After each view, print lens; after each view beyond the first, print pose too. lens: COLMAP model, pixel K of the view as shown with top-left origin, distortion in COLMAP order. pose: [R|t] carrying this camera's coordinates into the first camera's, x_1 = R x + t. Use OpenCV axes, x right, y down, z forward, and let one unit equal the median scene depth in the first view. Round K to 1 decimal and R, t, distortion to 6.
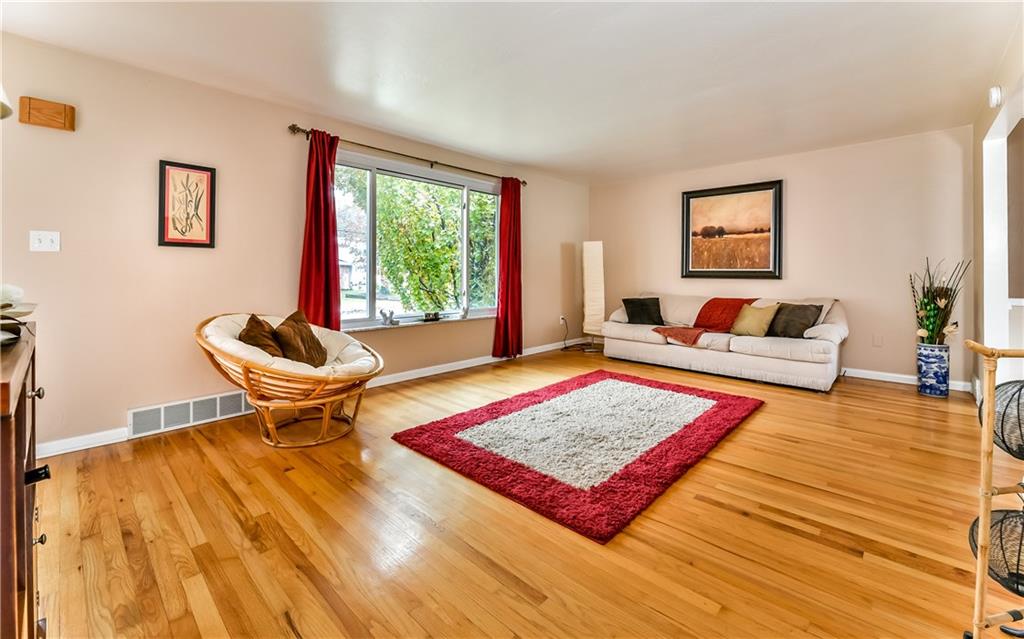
lens RADIAL K [[422.9, 0, 515.3], [0, 422.9, 276.0], [0, 0, 1]] dist [-0.002389, -0.000268]
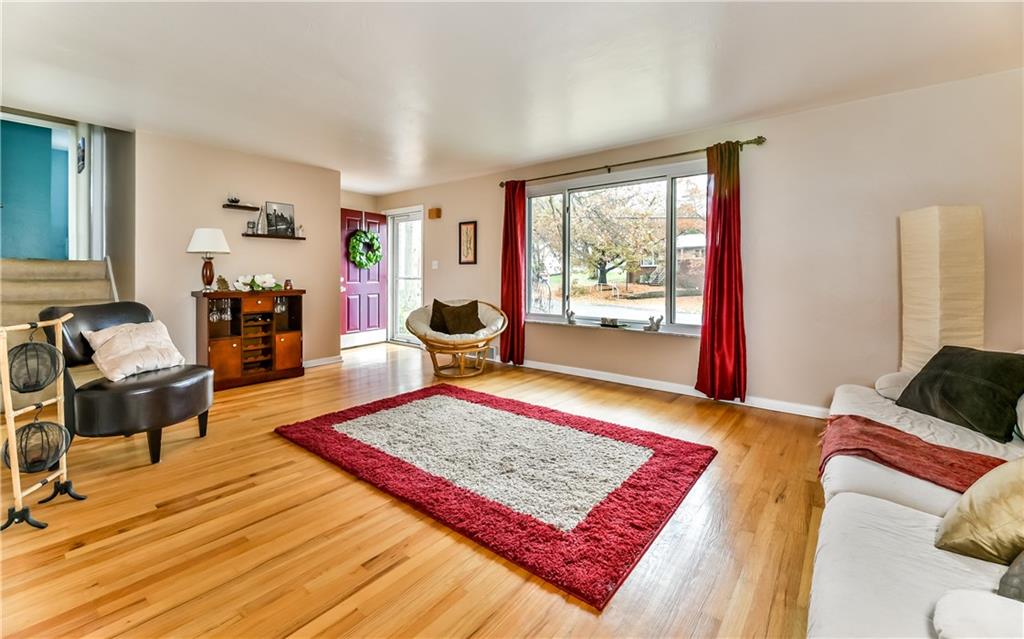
lens RADIAL K [[422.9, 0, 515.3], [0, 422.9, 276.0], [0, 0, 1]] dist [-0.002389, -0.000268]
pose [[0.078480, -0.004815, -0.996904, 1.047526], [-0.009413, 0.999940, -0.005571, -0.006713], [0.996871, 0.009821, 0.078430, 0.951689]]
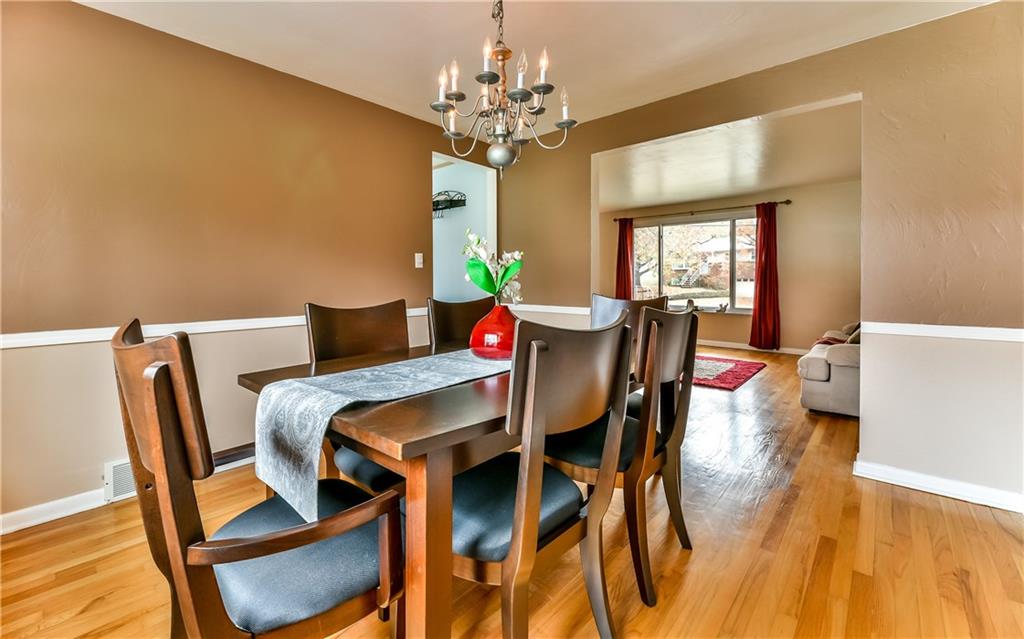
lens RADIAL K [[431.0, 0, 521.9], [0, 431.0, 285.4], [0, 0, 1]] dist [-0.001590, -0.000188]
pose [[0.048073, 0.008522, -0.998807, 1.893385], [-0.001120, 0.999963, 0.008478, -0.003969], [0.998843, 0.000712, 0.048081, 0.374250]]
